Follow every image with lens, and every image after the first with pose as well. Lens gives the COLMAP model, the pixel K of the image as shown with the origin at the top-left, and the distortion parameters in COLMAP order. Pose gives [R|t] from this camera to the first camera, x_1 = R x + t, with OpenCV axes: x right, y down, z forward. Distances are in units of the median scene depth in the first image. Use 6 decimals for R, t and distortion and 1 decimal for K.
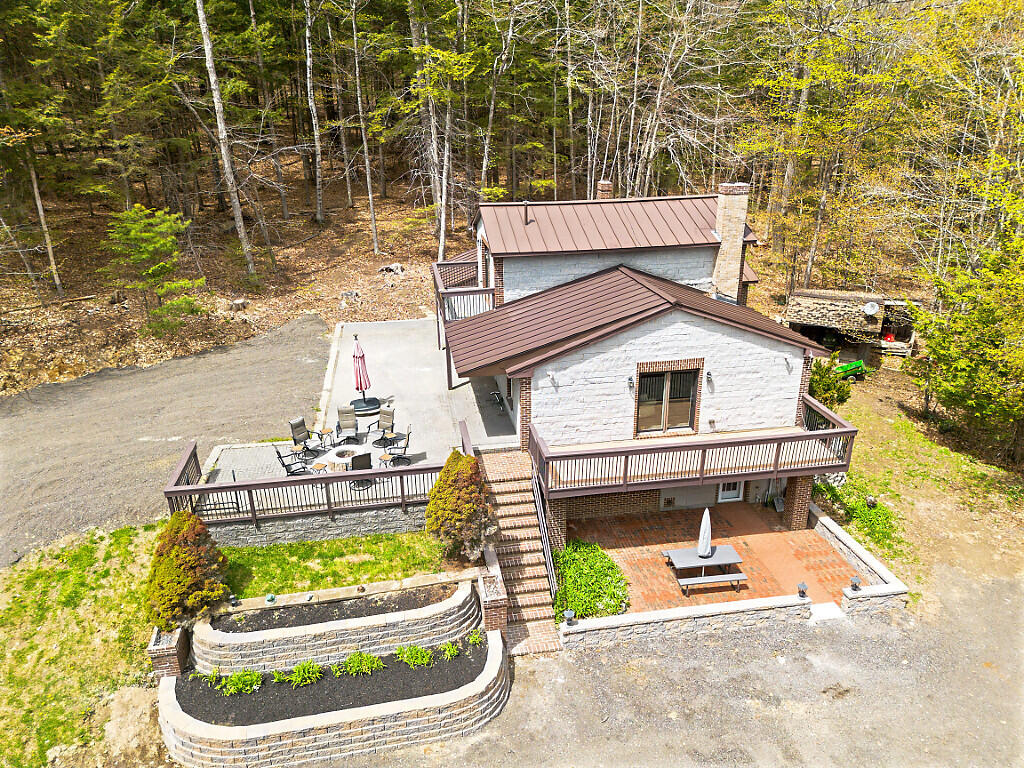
lens RADIAL K [[712.5, 0, 518.3], [0, 712.5, 385.2], [0, 0, 1]] dist [0.035188, -0.005141]
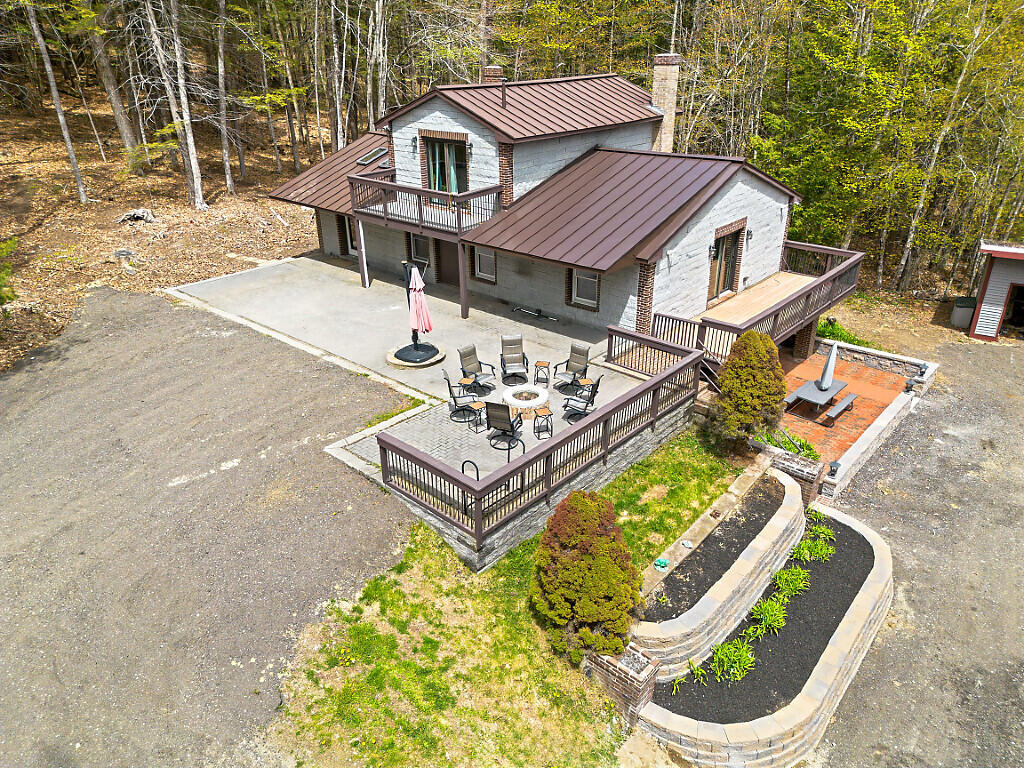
lens RADIAL K [[712.5, 0, 518.3], [0, 712.5, 385.2], [0, 0, 1]] dist [0.035188, -0.005141]
pose [[0.779286, -0.269973, 0.565533, -0.691307], [0.228906, 0.962716, 0.144153, -0.029806], [-0.583365, 0.017118, 0.812029, 0.370909]]
